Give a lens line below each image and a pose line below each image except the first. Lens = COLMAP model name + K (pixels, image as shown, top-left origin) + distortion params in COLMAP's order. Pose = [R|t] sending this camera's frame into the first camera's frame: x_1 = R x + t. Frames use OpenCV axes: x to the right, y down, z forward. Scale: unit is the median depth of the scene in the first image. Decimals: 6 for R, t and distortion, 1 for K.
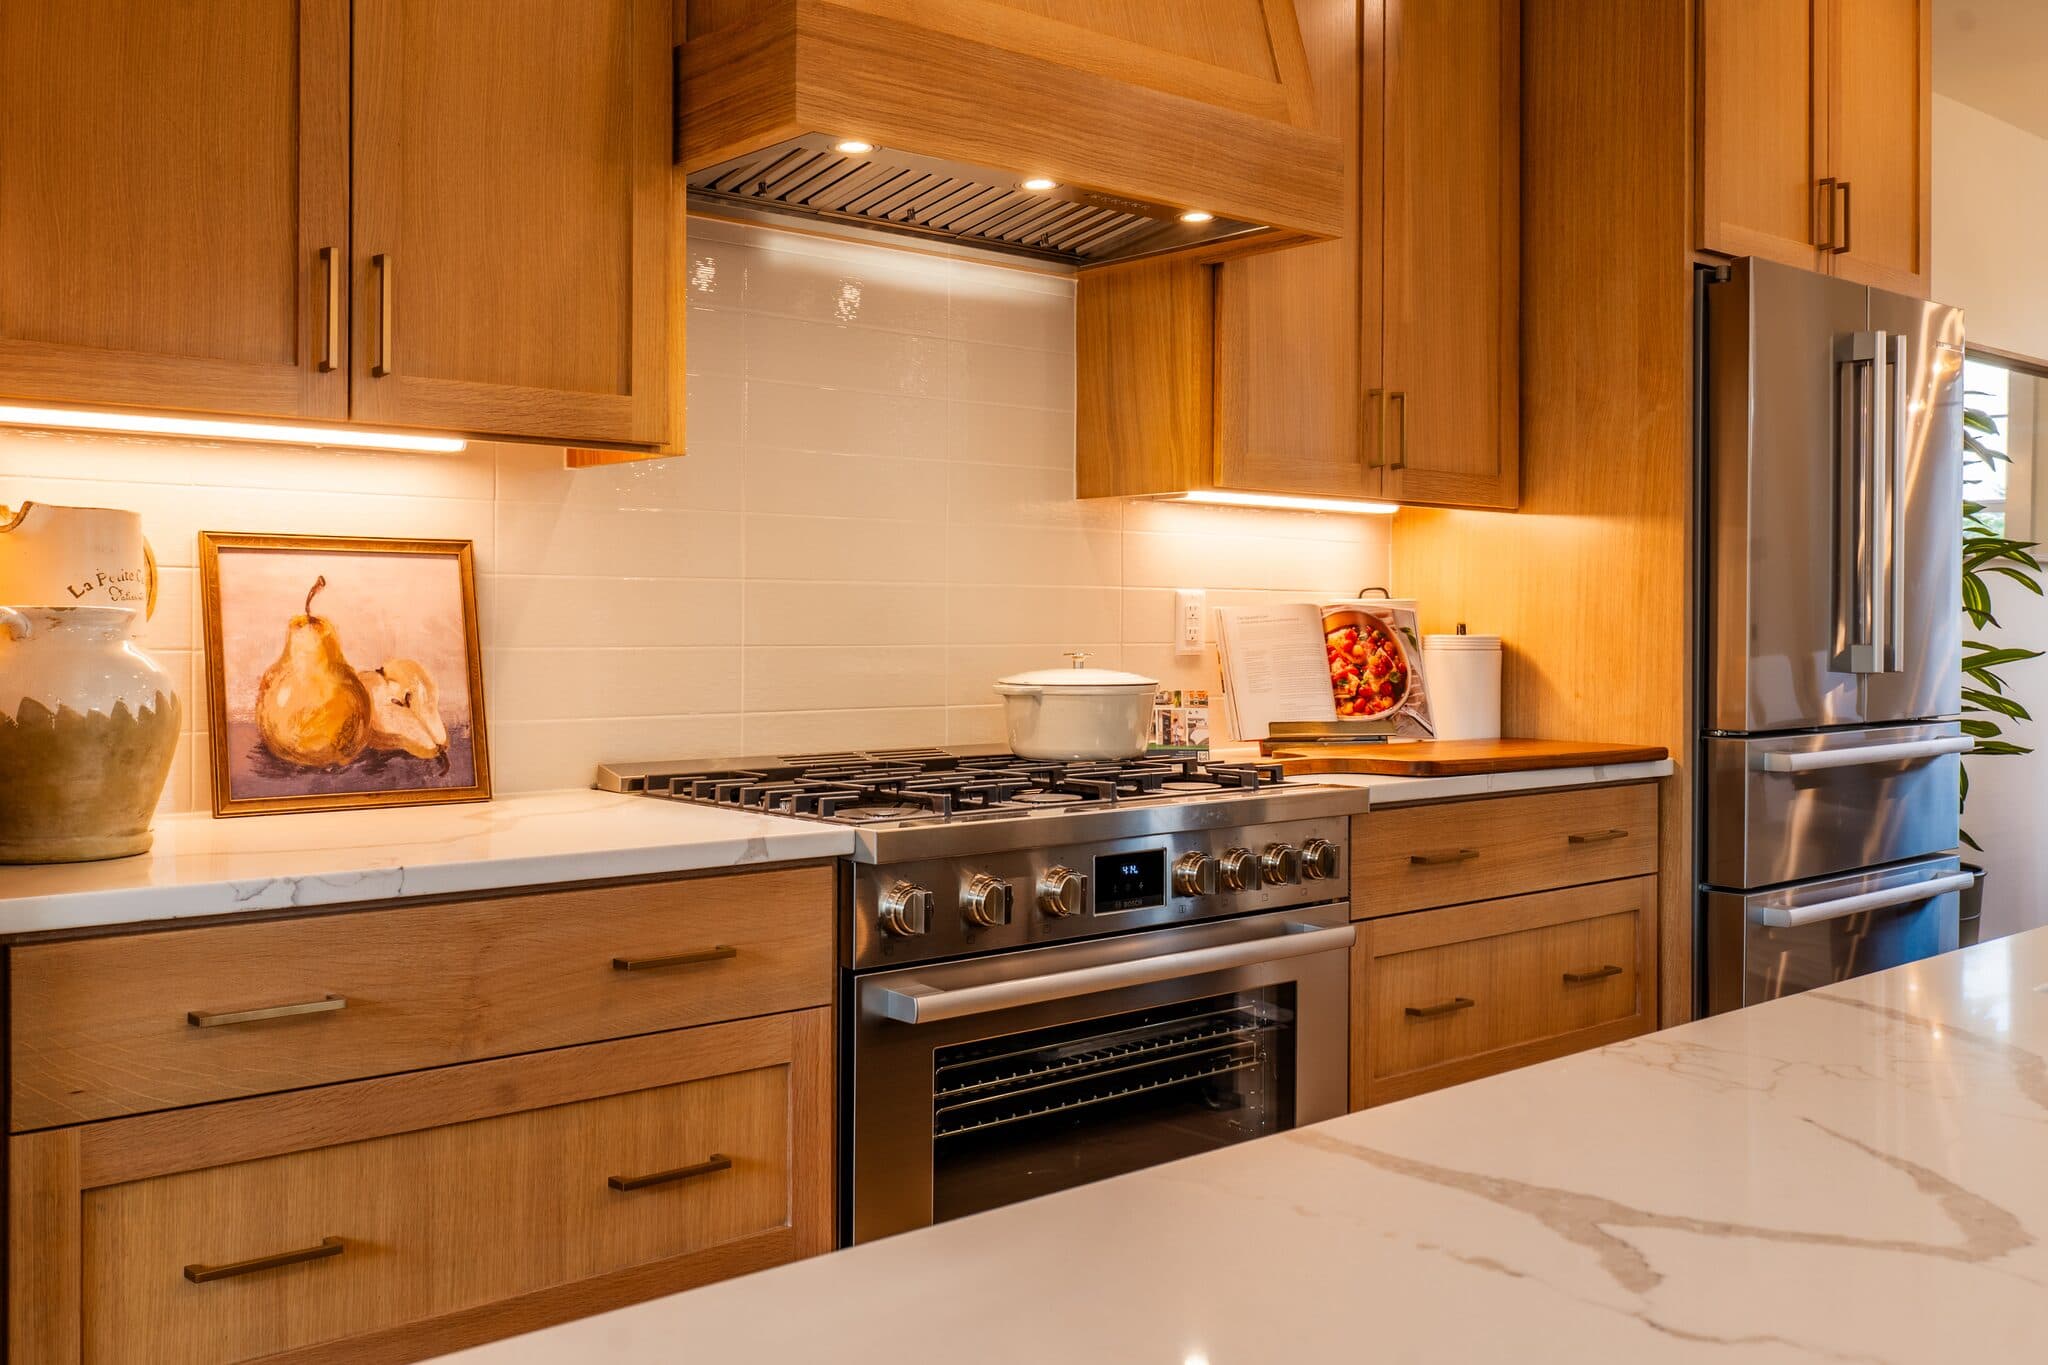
lens RADIAL K [[1872.8, 0, 980.0], [0, 1872.8, 618.7], [0, 0, 1]] dist [-0.004210, 0.003371]
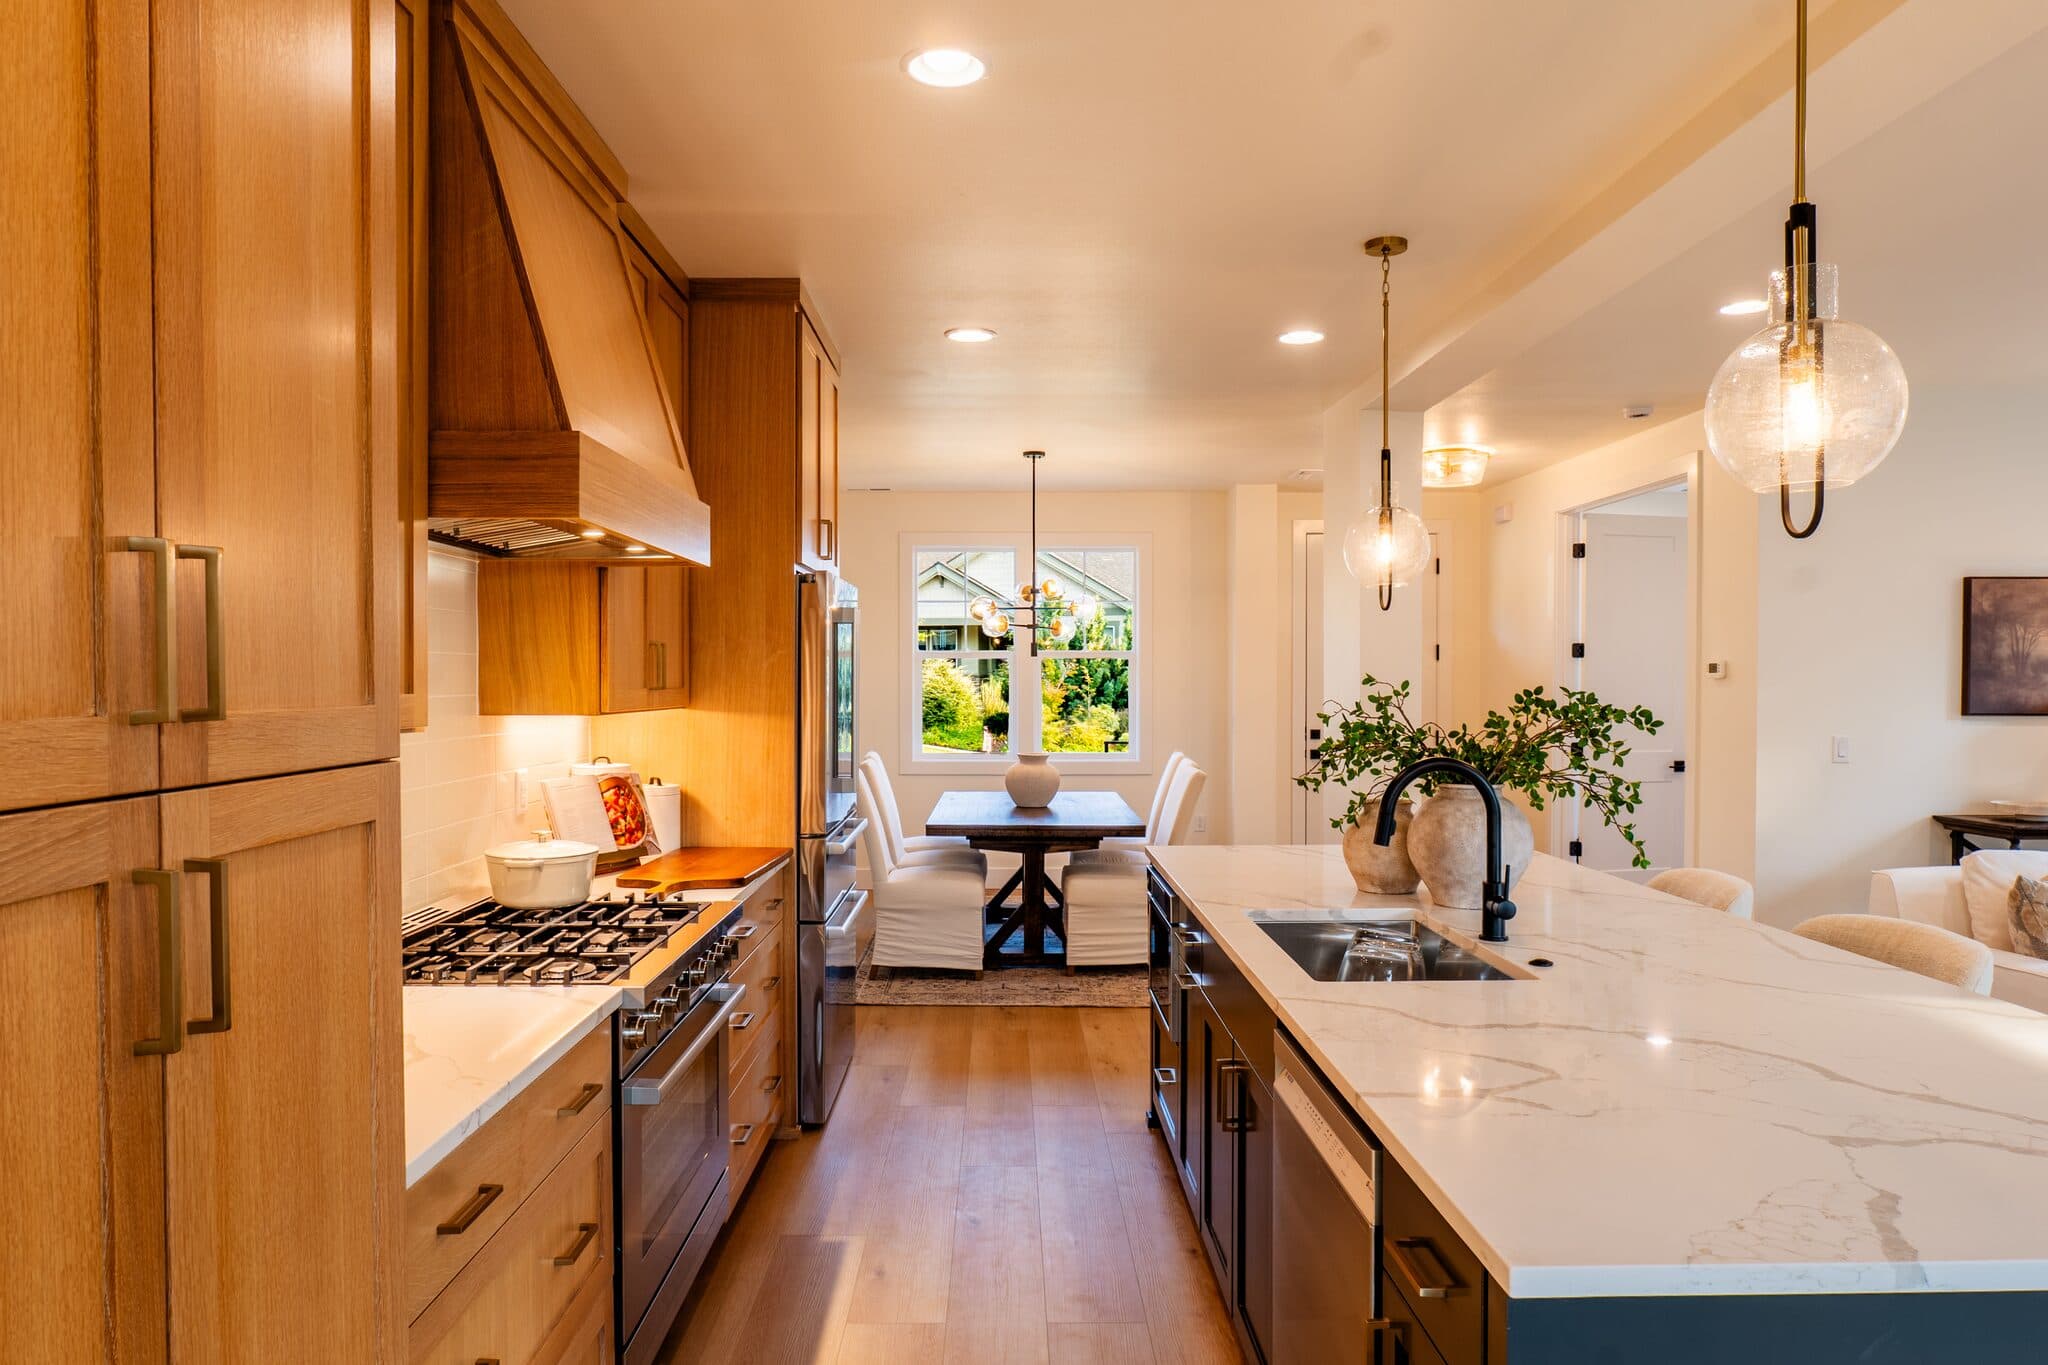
lens RADIAL K [[1315.2, 0, 1022.7], [0, 1315.2, 696.0], [0, 0, 1]] dist [-0.003275, -0.000578]
pose [[0.637215, -0.013071, 0.770576, -0.447077], [0.000839, 0.999867, 0.016268, -0.093235], [-0.770686, -0.009720, 0.637141, 0.044710]]
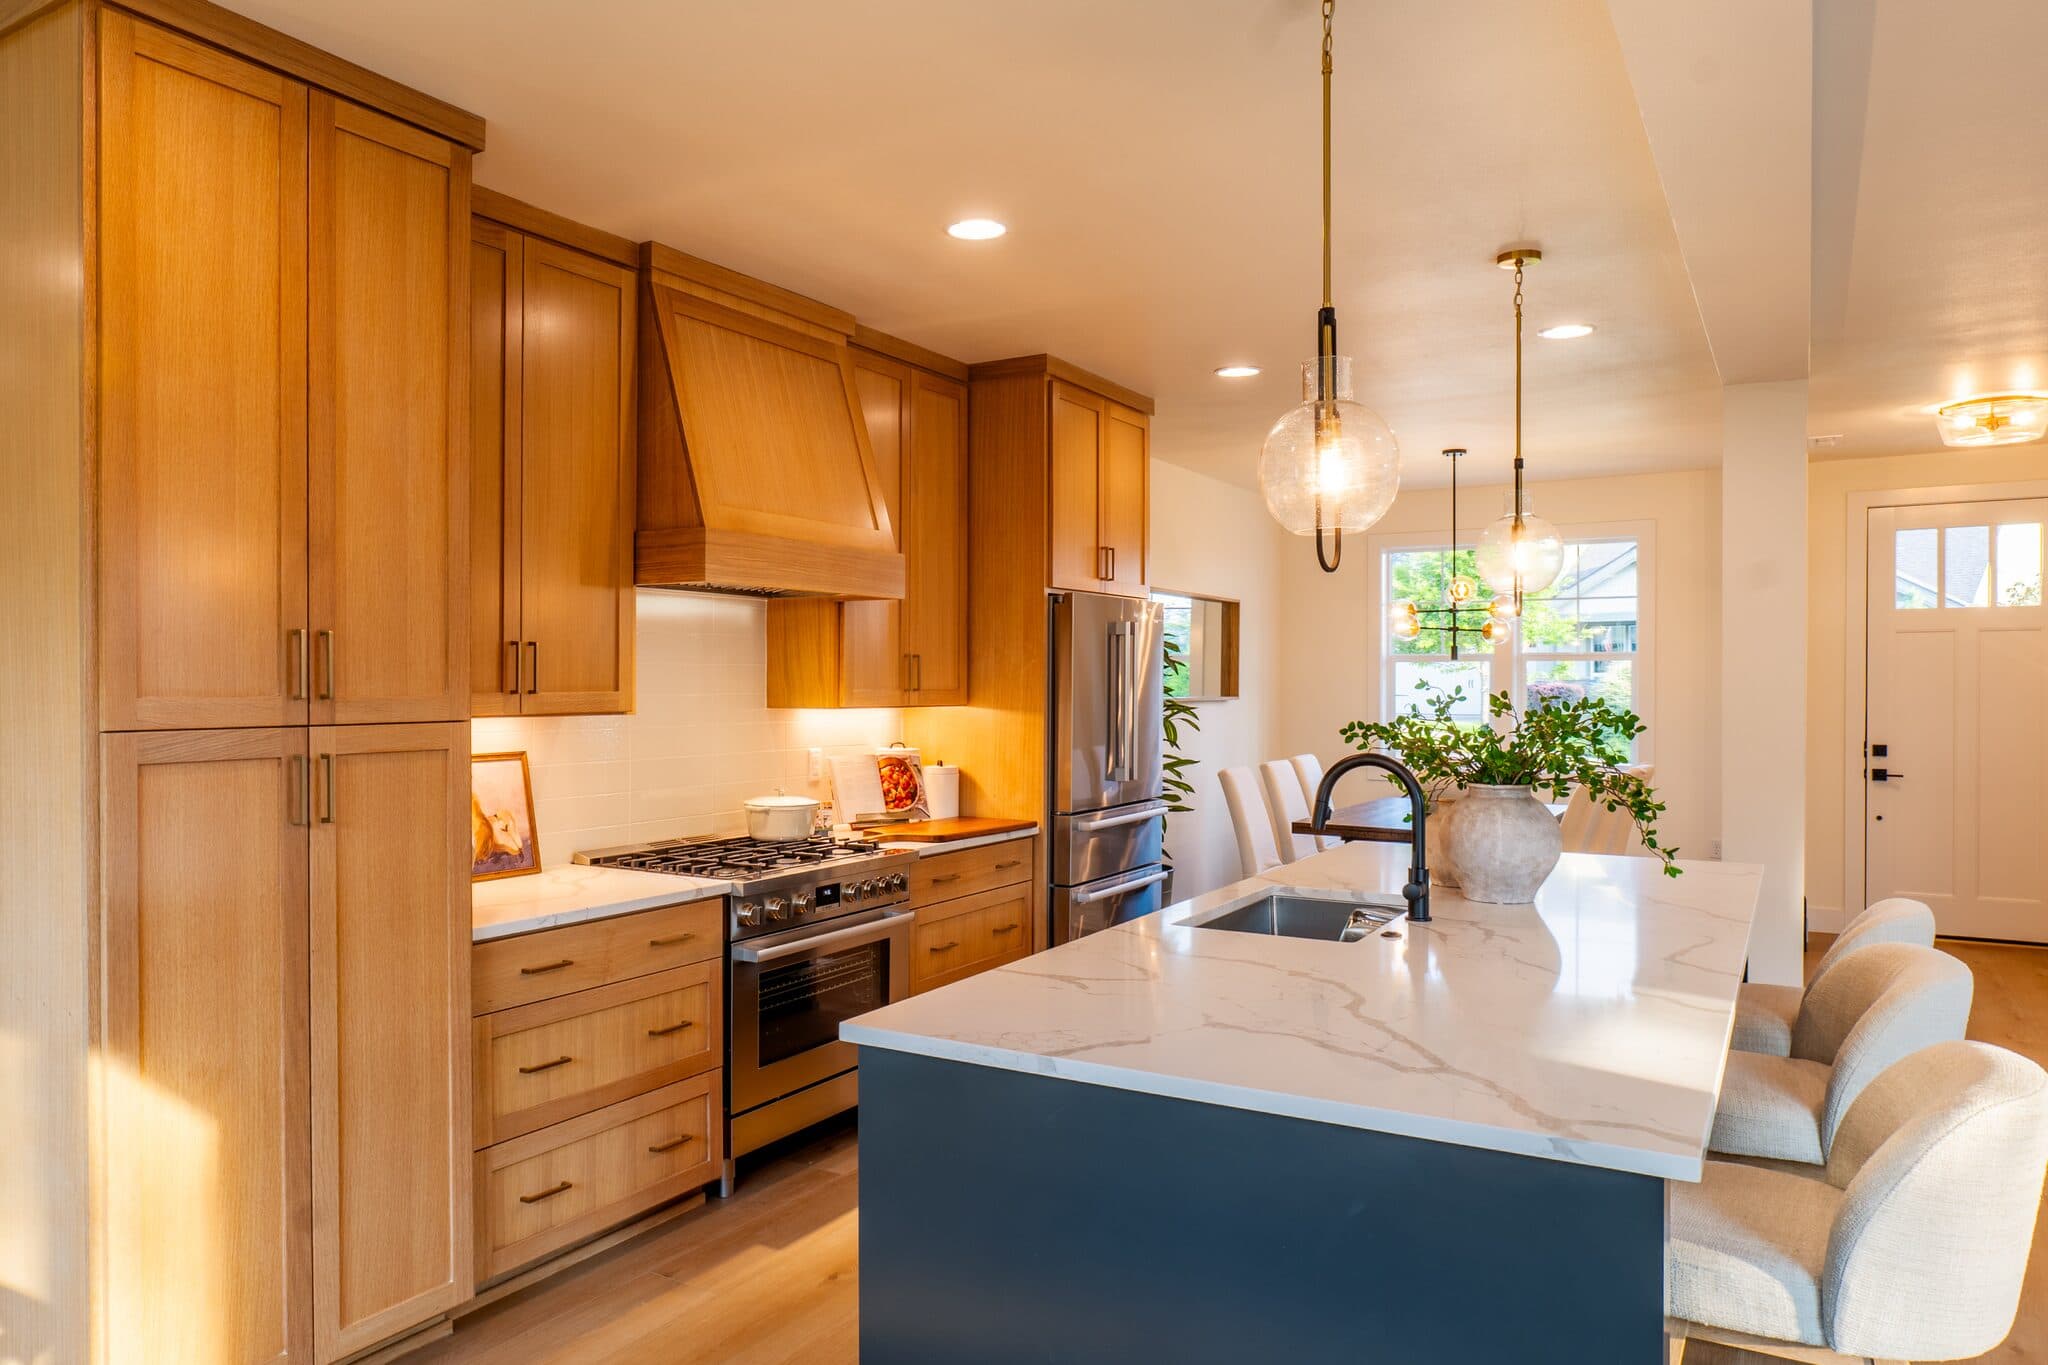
lens RADIAL K [[1407.3, 0, 886.9], [0, 1407.3, 683.5], [0, 0, 1]] dist [-0.049058, -0.001931]
pose [[0.960949, -0.001915, 0.276720, -0.241797], [0.000963, 0.999993, 0.003577, -0.094400], [-0.276725, -0.003171, 0.960944, -0.496108]]
